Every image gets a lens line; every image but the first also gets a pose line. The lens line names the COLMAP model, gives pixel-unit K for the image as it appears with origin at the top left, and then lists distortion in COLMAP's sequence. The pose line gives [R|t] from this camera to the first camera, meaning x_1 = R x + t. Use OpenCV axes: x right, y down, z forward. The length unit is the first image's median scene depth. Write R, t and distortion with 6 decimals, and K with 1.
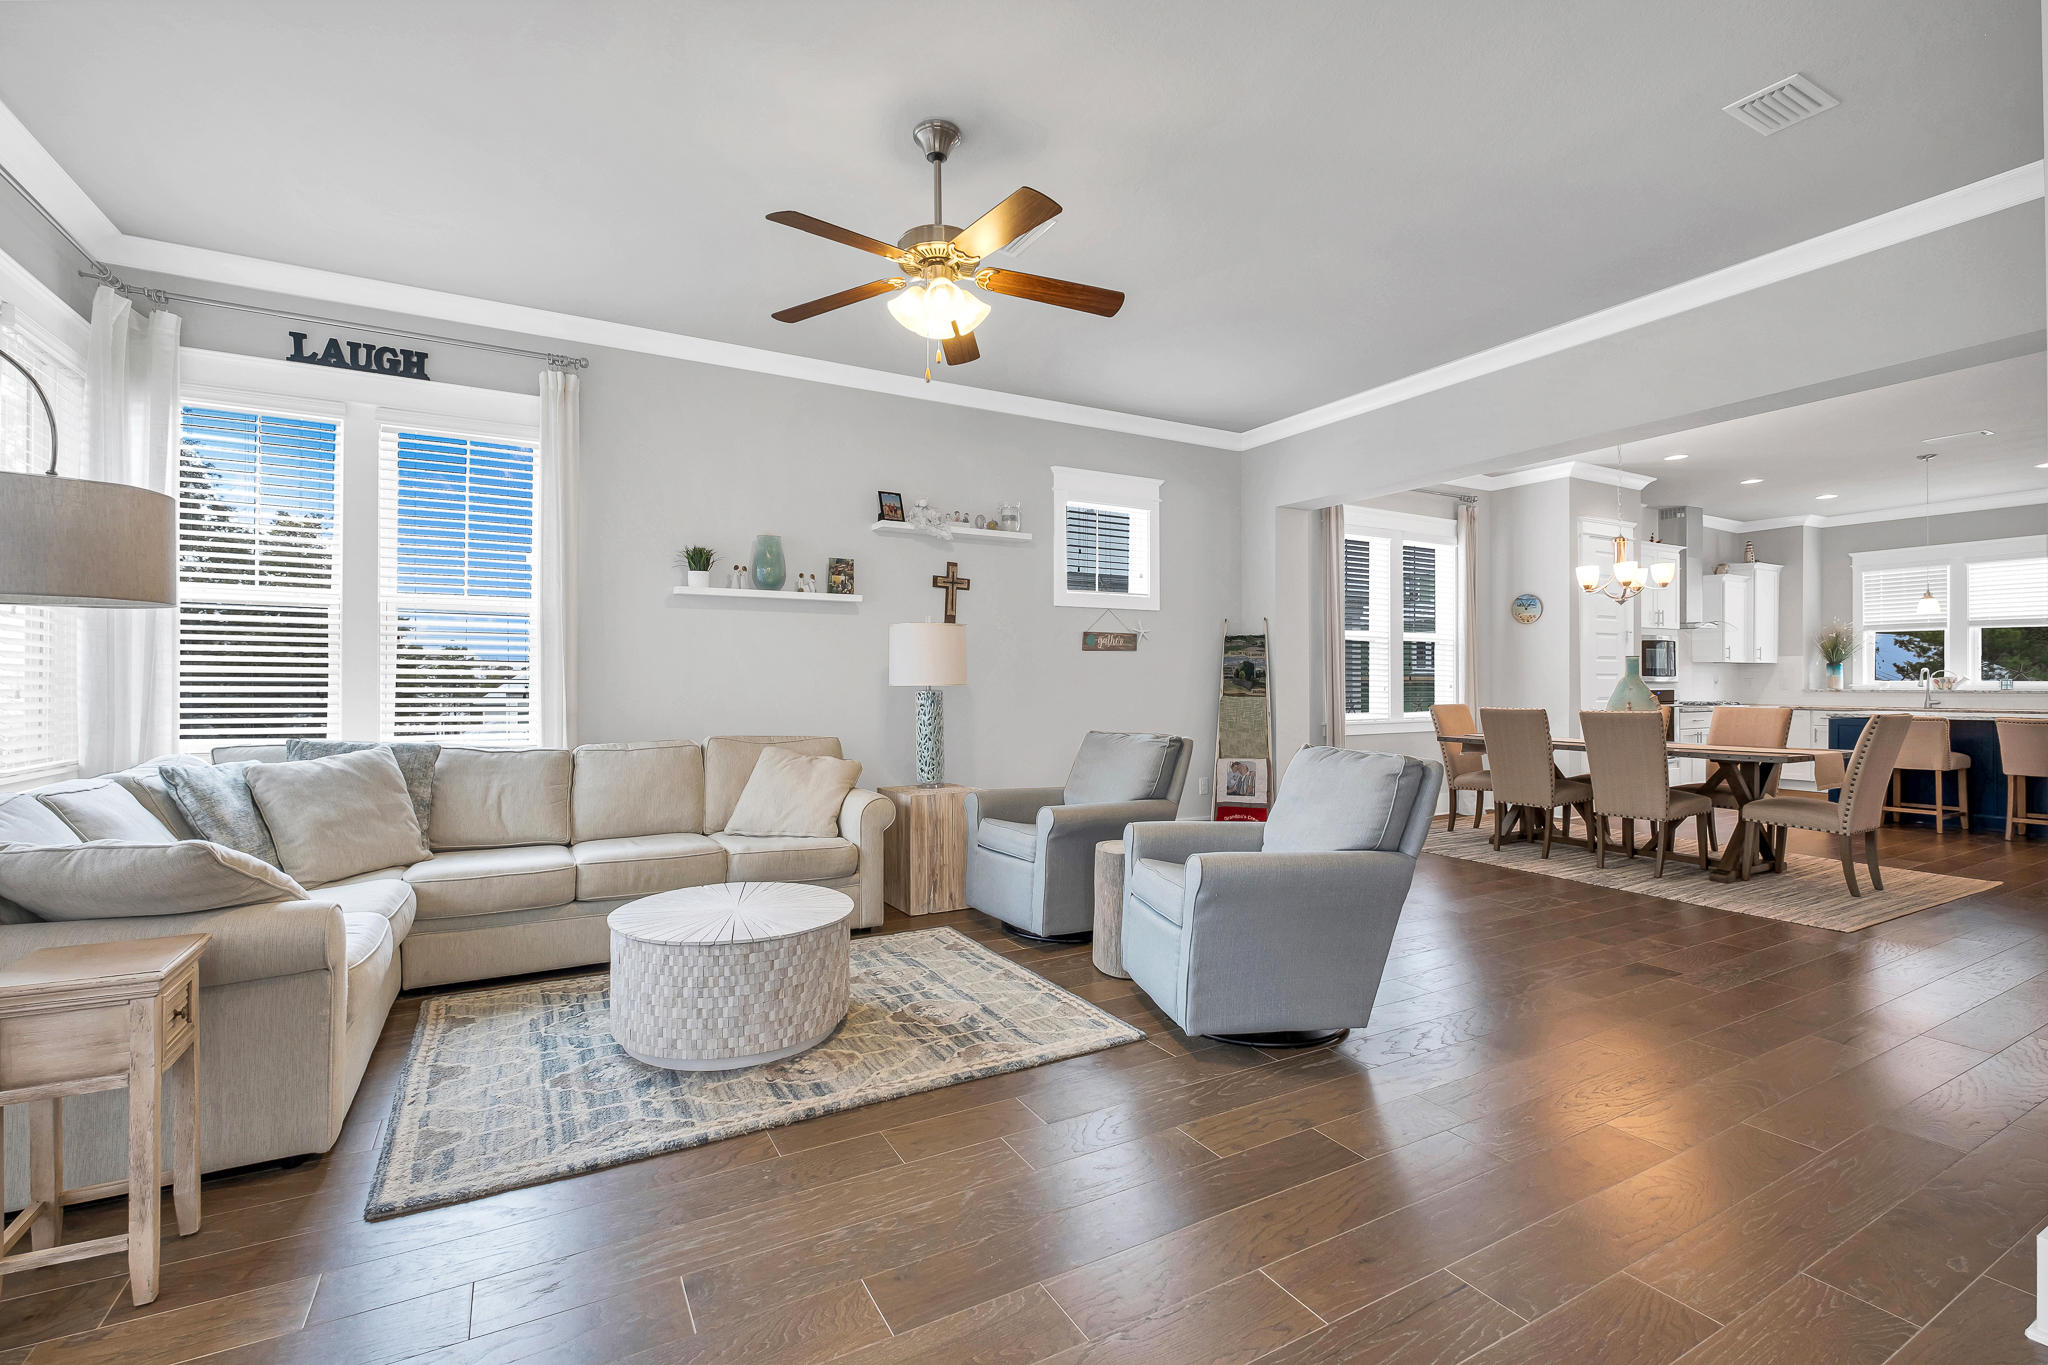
lens RADIAL K [[888.1, 0, 1029.2], [0, 888.1, 678.6], [0, 0, 1]] dist [-0.009923, 0.001941]
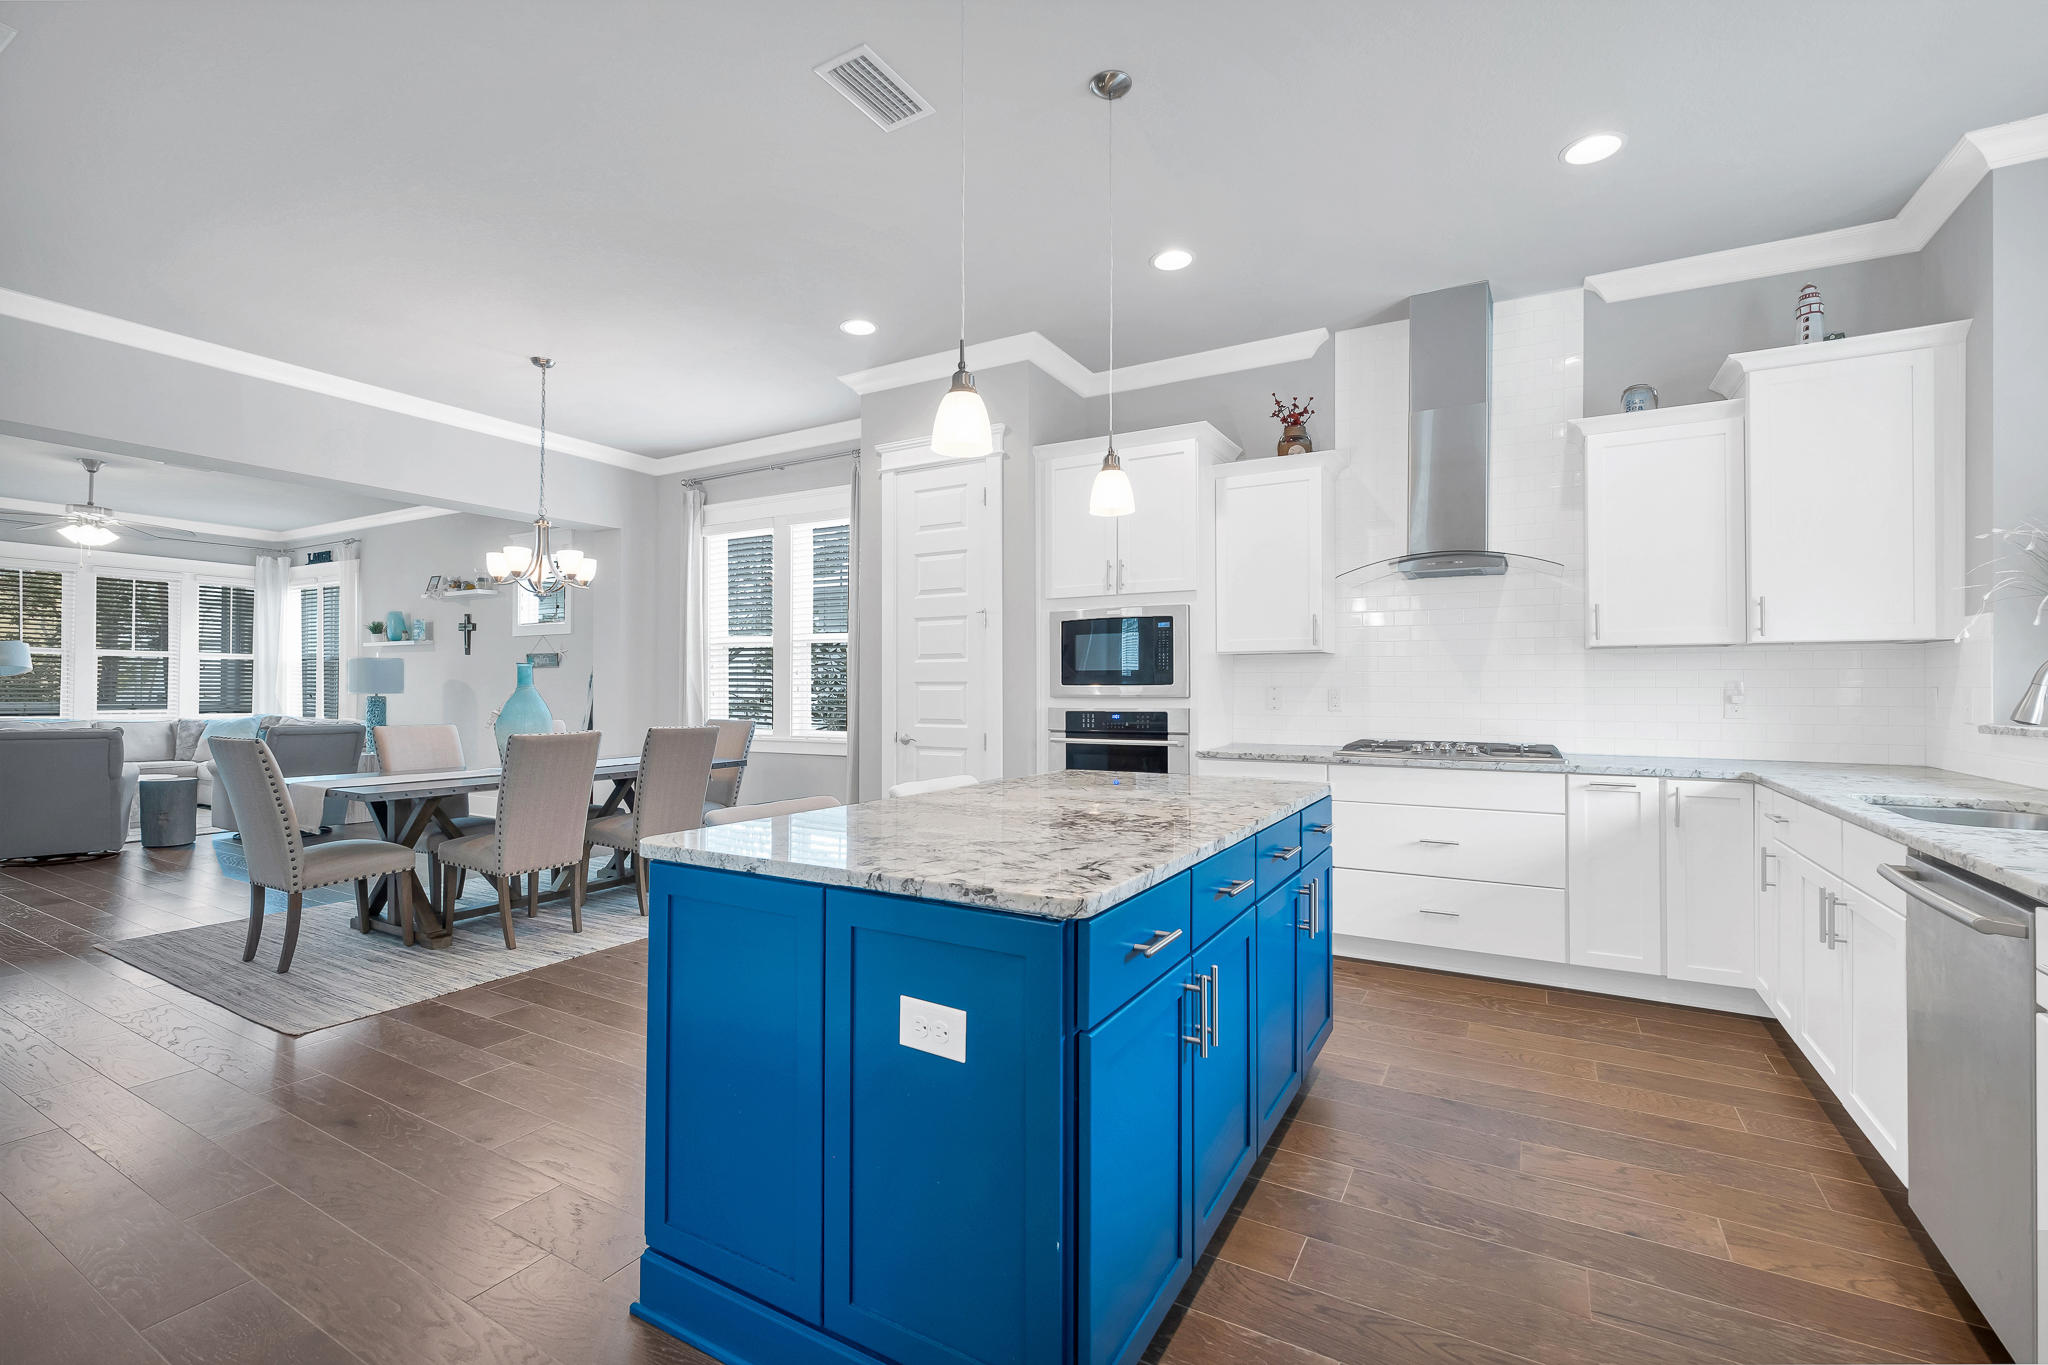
lens RADIAL K [[888.1, 0, 1027.0], [0, 888.1, 685.6], [0, 0, 1]] dist [-0.009923, 0.001941]
pose [[0.522902, -0.000500, -0.852393, 1.188427], [0.005062, 0.999984, 0.002518, -0.003760], [0.852378, -0.005631, 0.522896, 0.702937]]
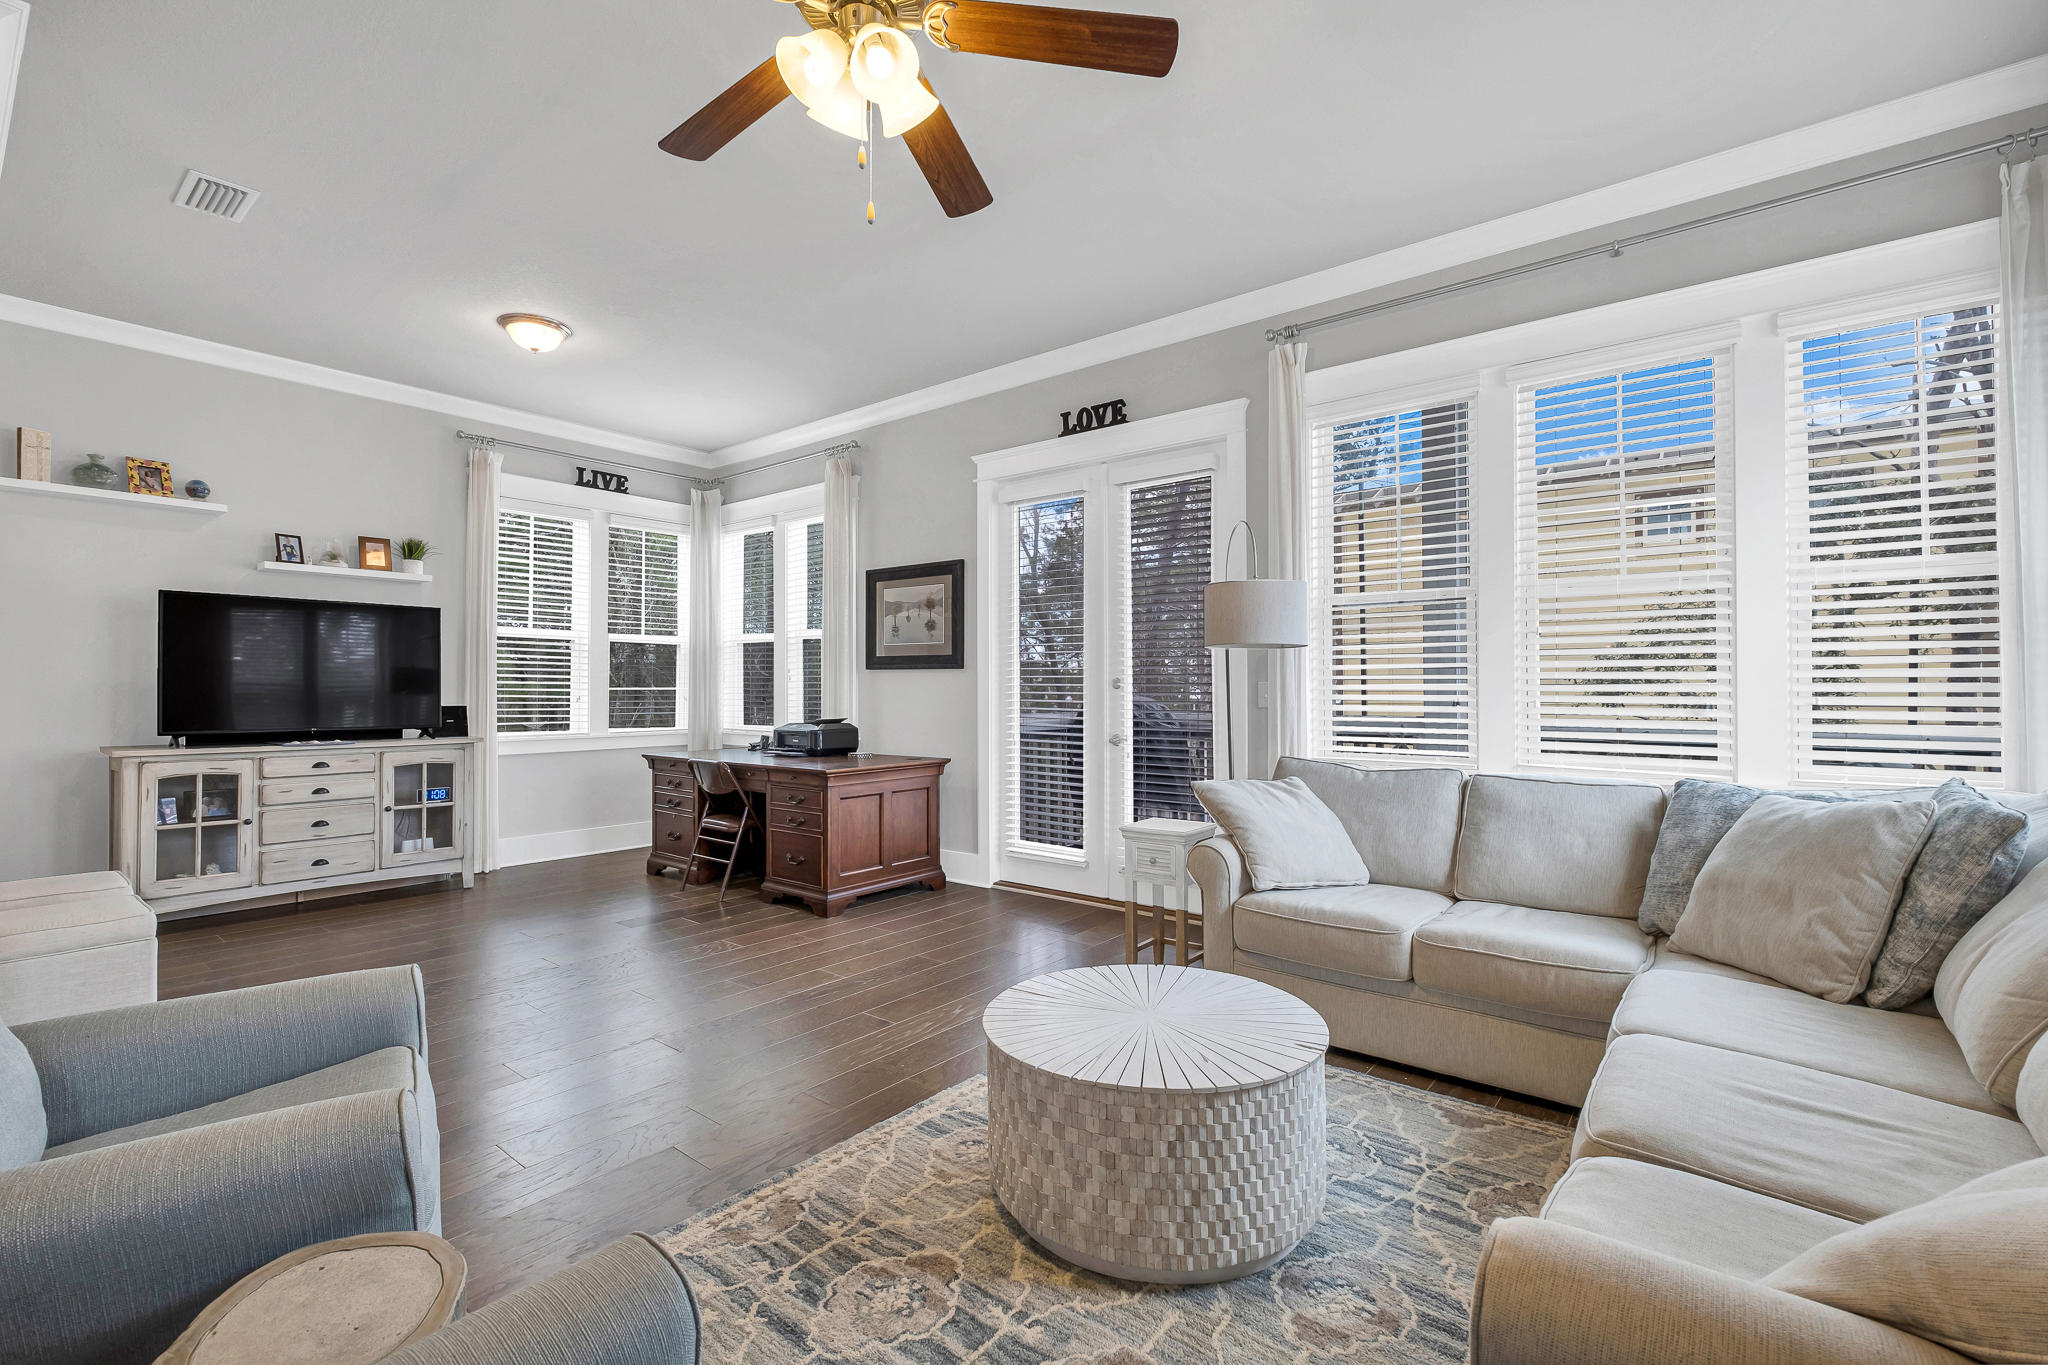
lens RADIAL K [[888.1, 0, 1025.8], [0, 888.1, 680.6], [0, 0, 1]] dist [-0.009923, 0.001941]
pose [[-0.928033, -0.004824, -0.372467, 0.007257], [0.005629, 0.999620, -0.026971, 0.004983], [0.372456, -0.027126, -0.927653, 0.588067]]
